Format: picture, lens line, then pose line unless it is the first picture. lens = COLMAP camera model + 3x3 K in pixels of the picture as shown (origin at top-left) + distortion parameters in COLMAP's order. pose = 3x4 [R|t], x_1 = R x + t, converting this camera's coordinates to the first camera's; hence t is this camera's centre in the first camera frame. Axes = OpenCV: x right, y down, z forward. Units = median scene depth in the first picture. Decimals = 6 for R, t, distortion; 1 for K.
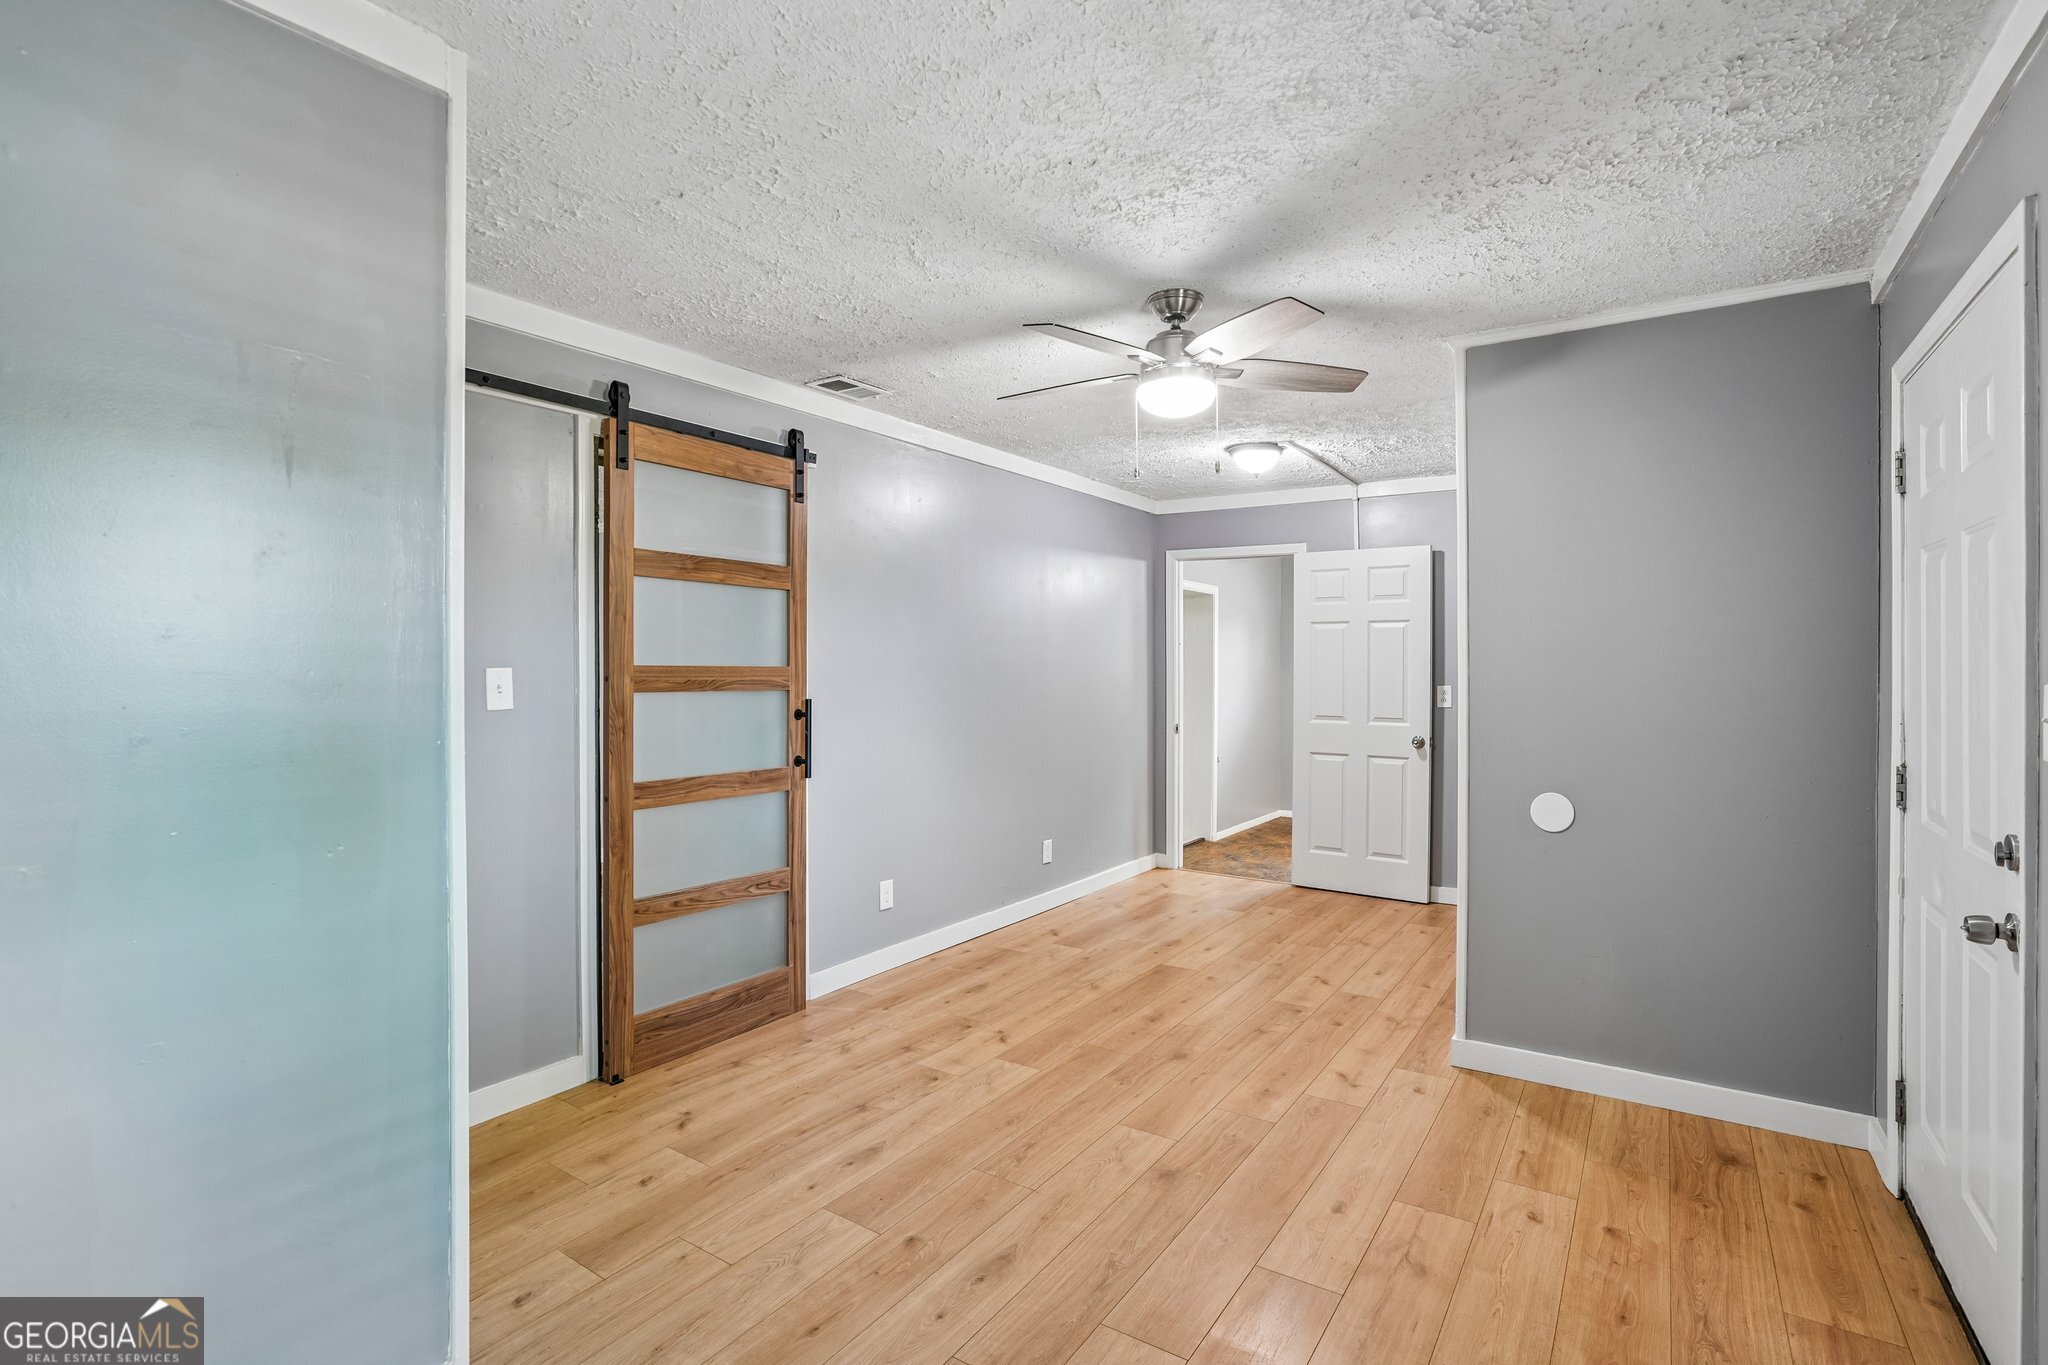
lens RADIAL K [[969.3, 0, 1024.1], [0, 969.3, 672.4], [0, 0, 1]] dist [-0.054324, 0.017632]
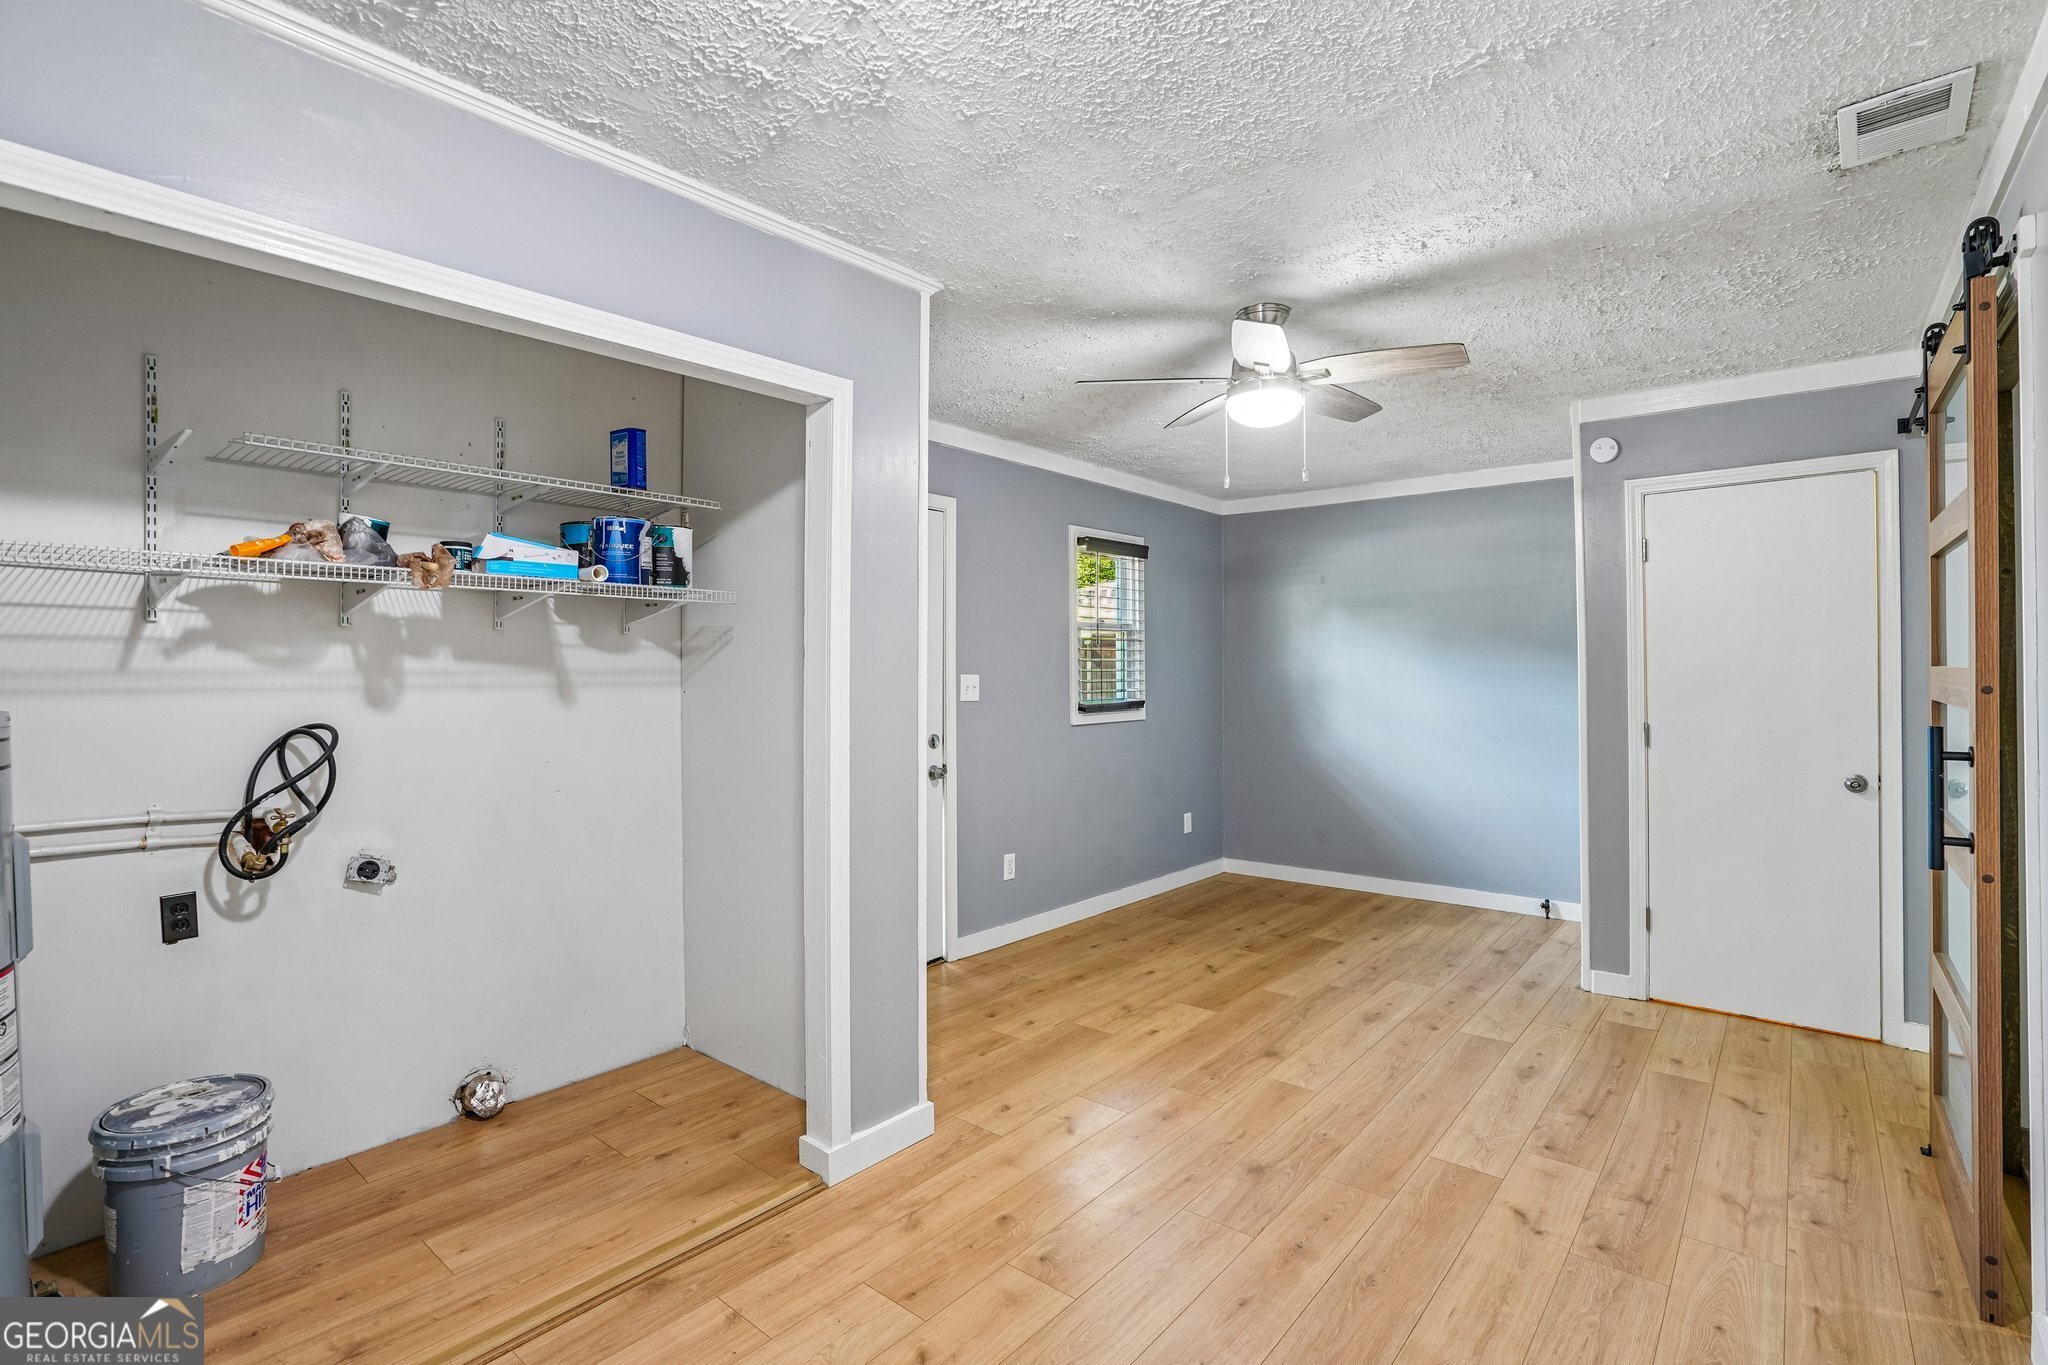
lens RADIAL K [[969.3, 0, 1024.0], [0, 969.3, 673.8], [0, 0, 1]] dist [-0.054324, 0.017632]
pose [[-0.995265, 0.004797, 0.097085, 0.299185], [0.005338, 0.999972, 0.005315, -0.004729], [-0.097057, 0.005808, -0.995262, 1.956720]]
